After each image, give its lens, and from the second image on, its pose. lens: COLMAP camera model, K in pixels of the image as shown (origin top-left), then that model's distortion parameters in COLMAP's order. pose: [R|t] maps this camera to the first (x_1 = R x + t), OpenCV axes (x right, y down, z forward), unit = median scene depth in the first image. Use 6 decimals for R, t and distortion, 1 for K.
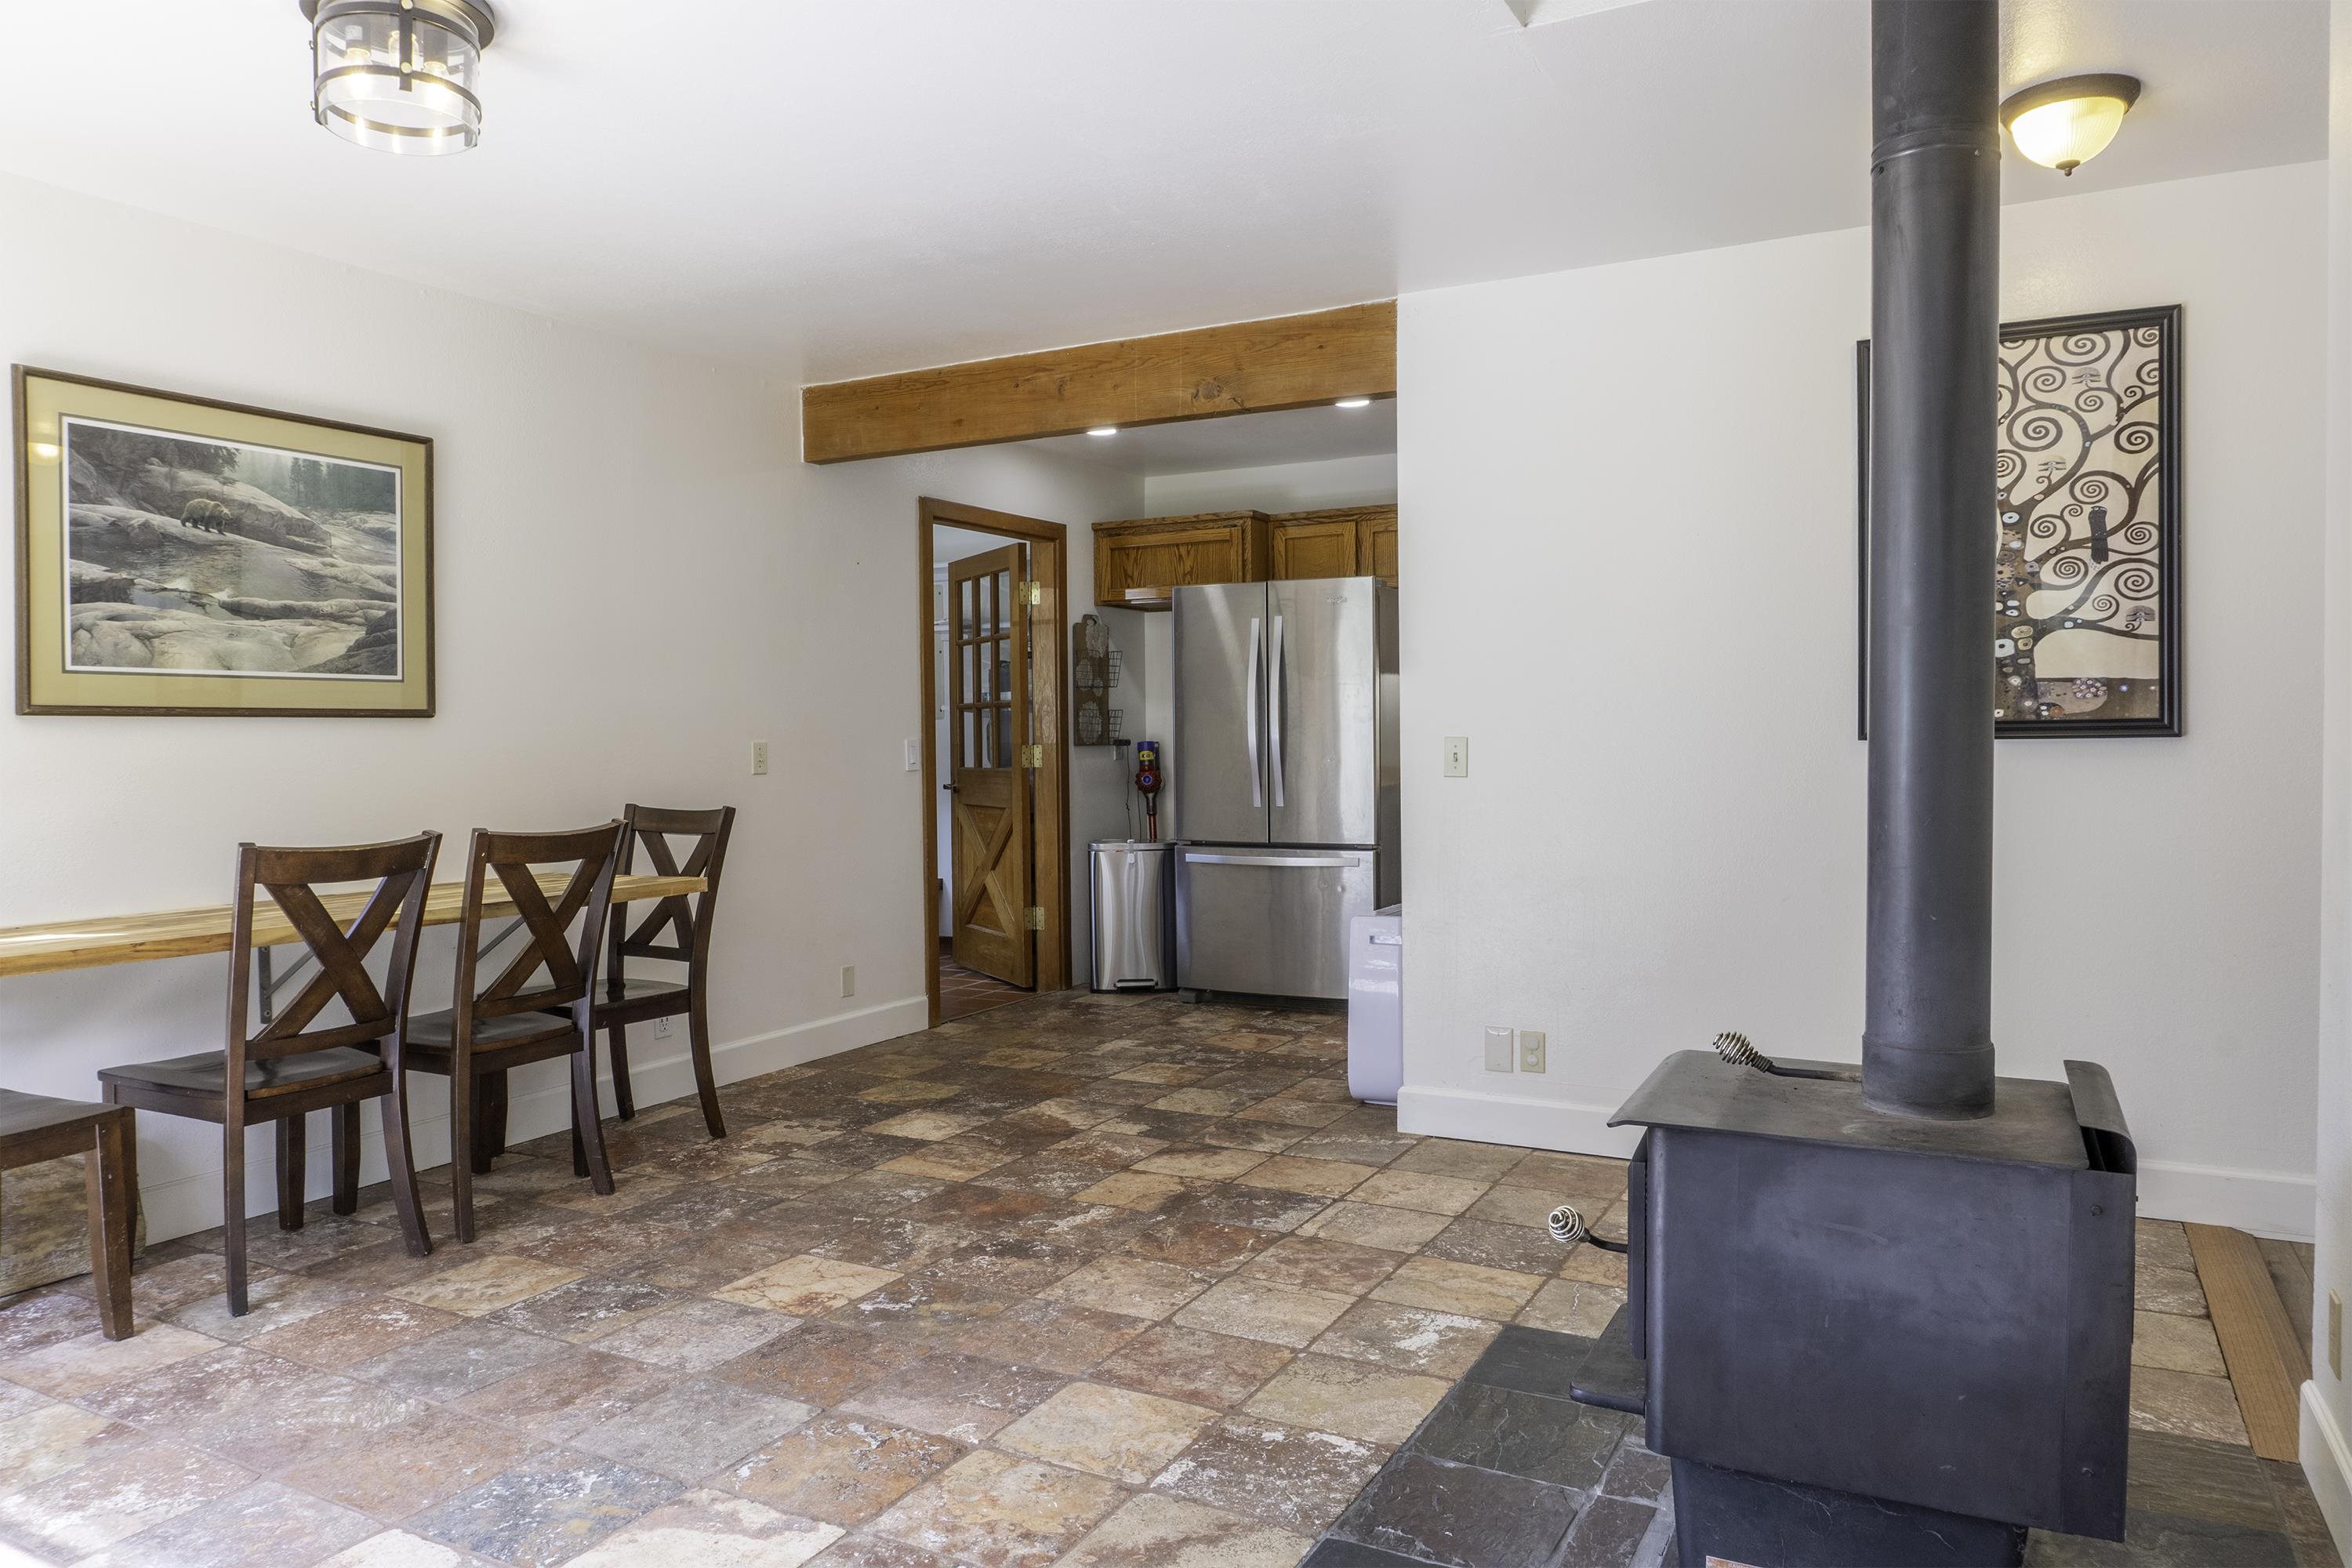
lens RADIAL K [[1602.2, 0, 1164.6], [0, 1602.2, 816.9], [0, 0, 1]] dist [-0.014370, -0.004759]
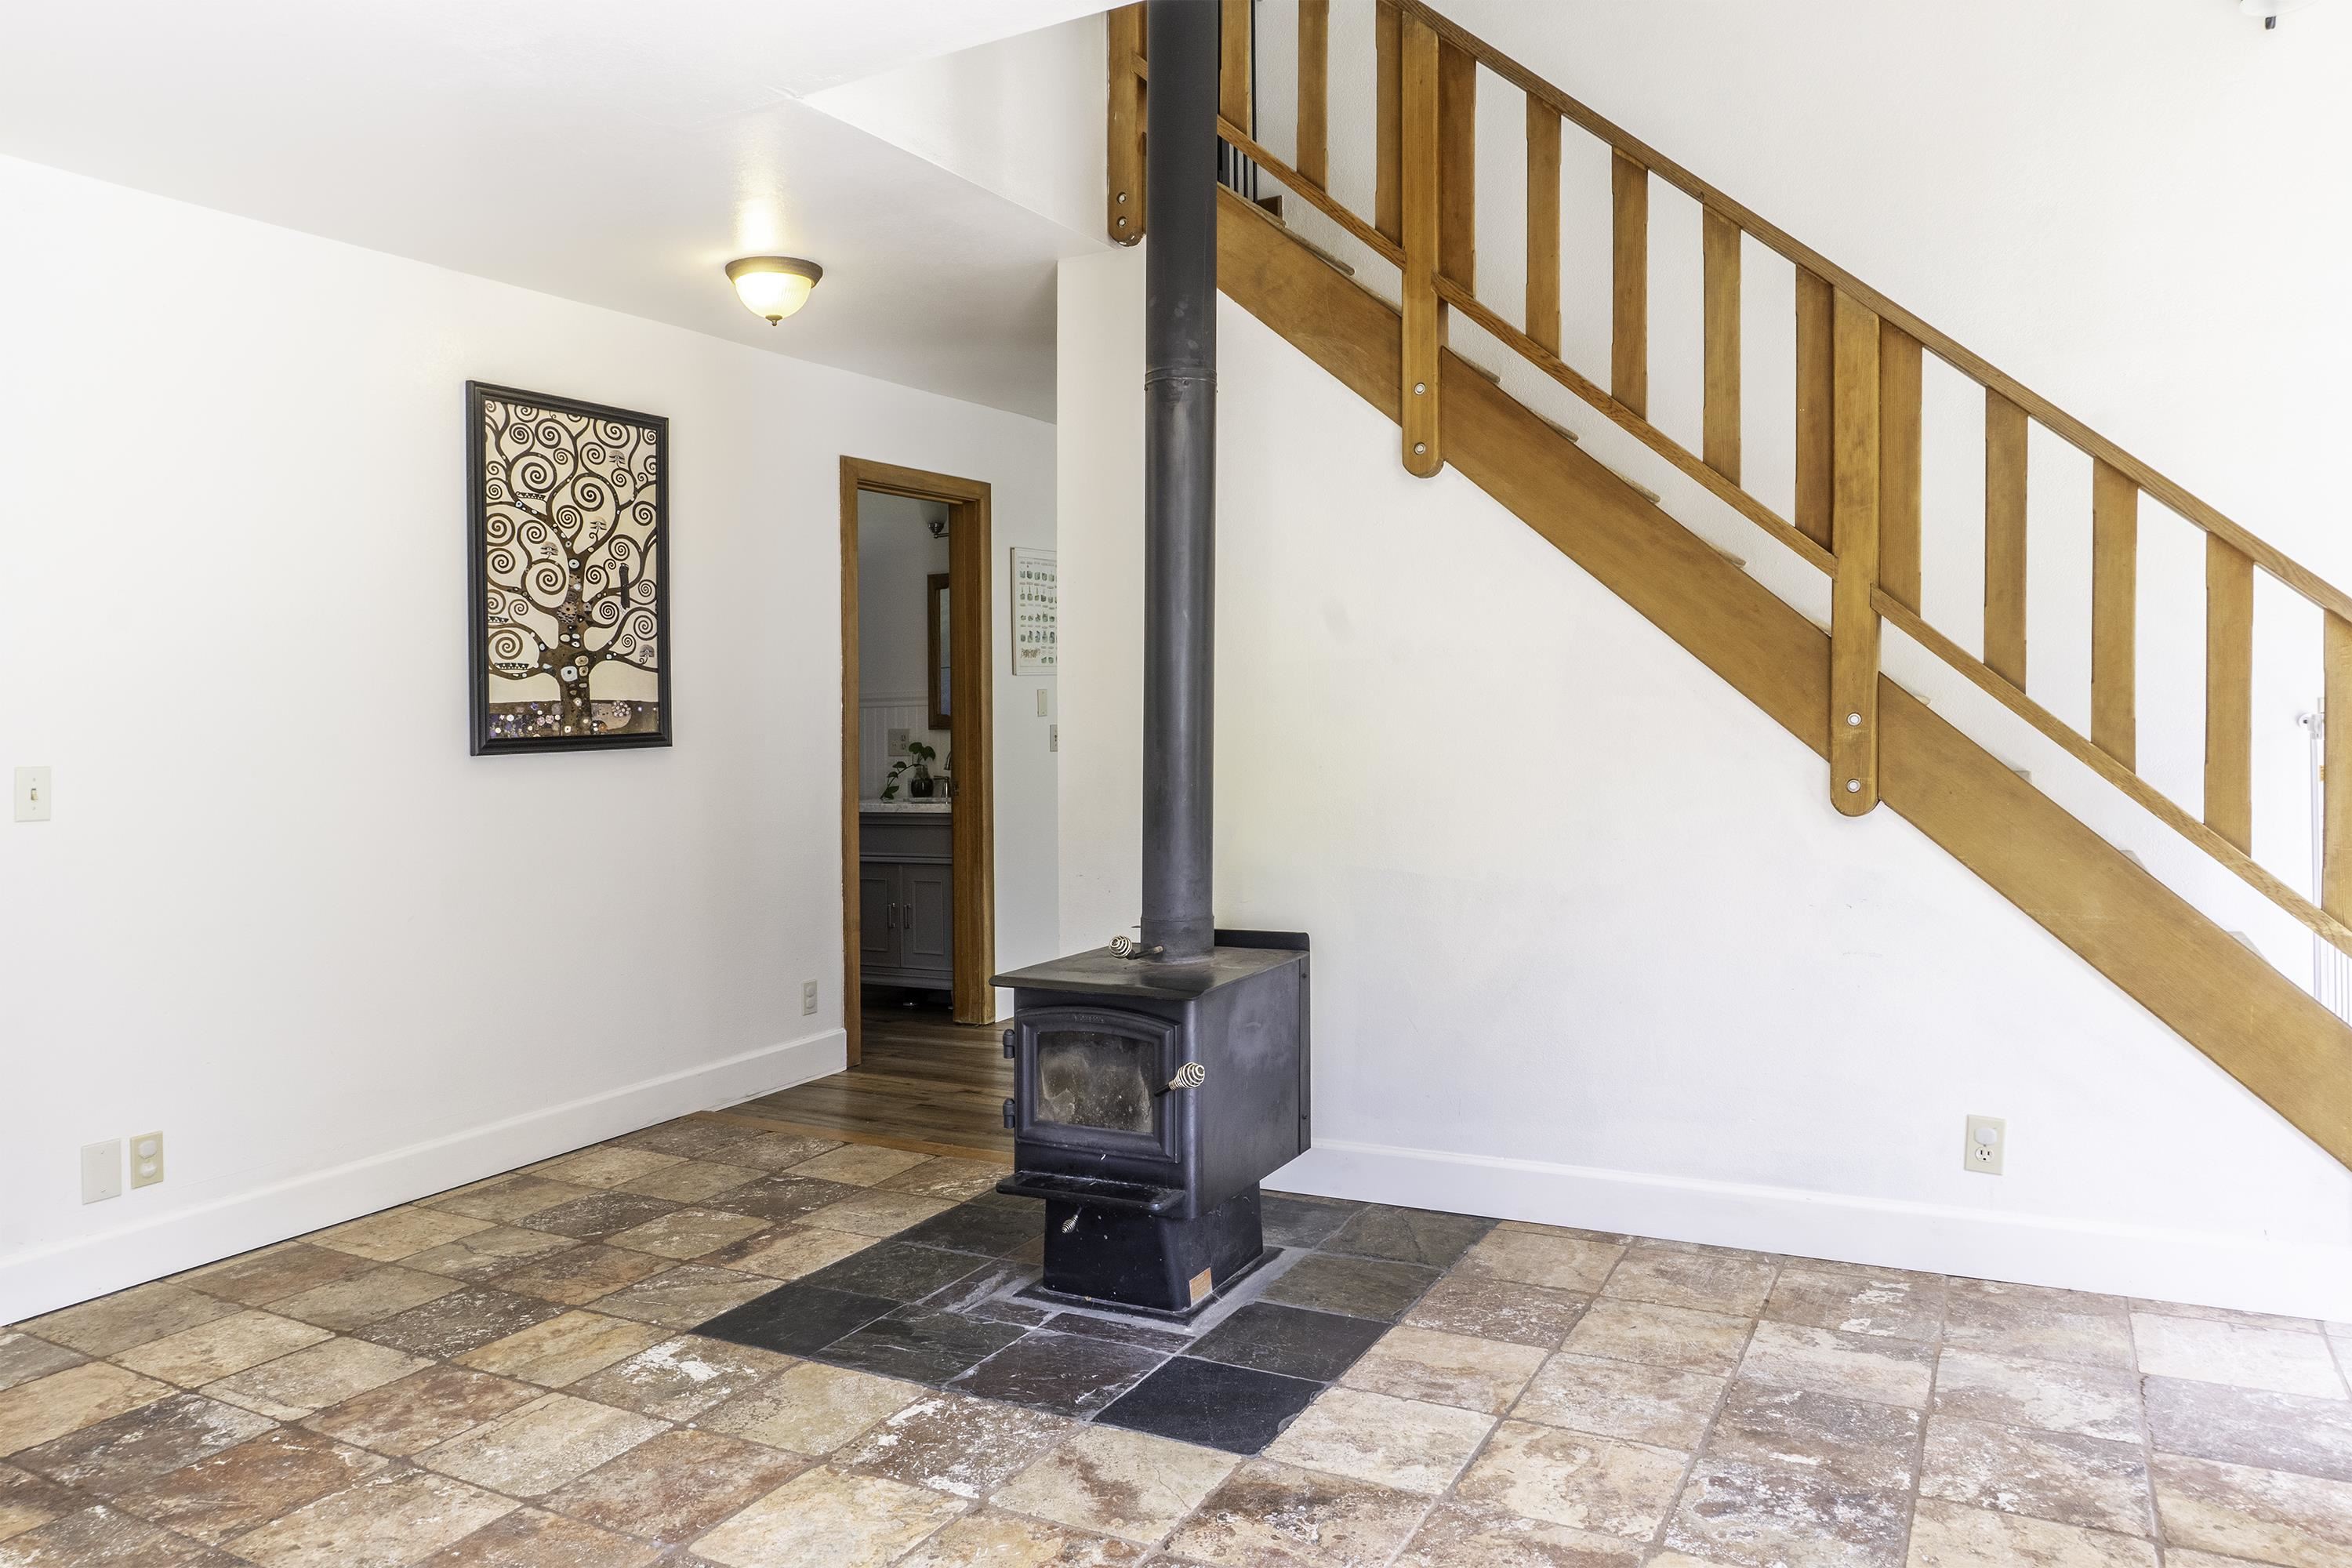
lens RADIAL K [[1602.2, 0, 1164.6], [0, 1602.2, 816.9], [0, 0, 1]] dist [-0.014370, -0.004759]
pose [[-0.002021, -0.053875, 0.998546, -0.674907], [0.079509, 0.995378, 0.053865, -0.030727], [-0.996832, 0.079502, 0.002272, 0.588025]]
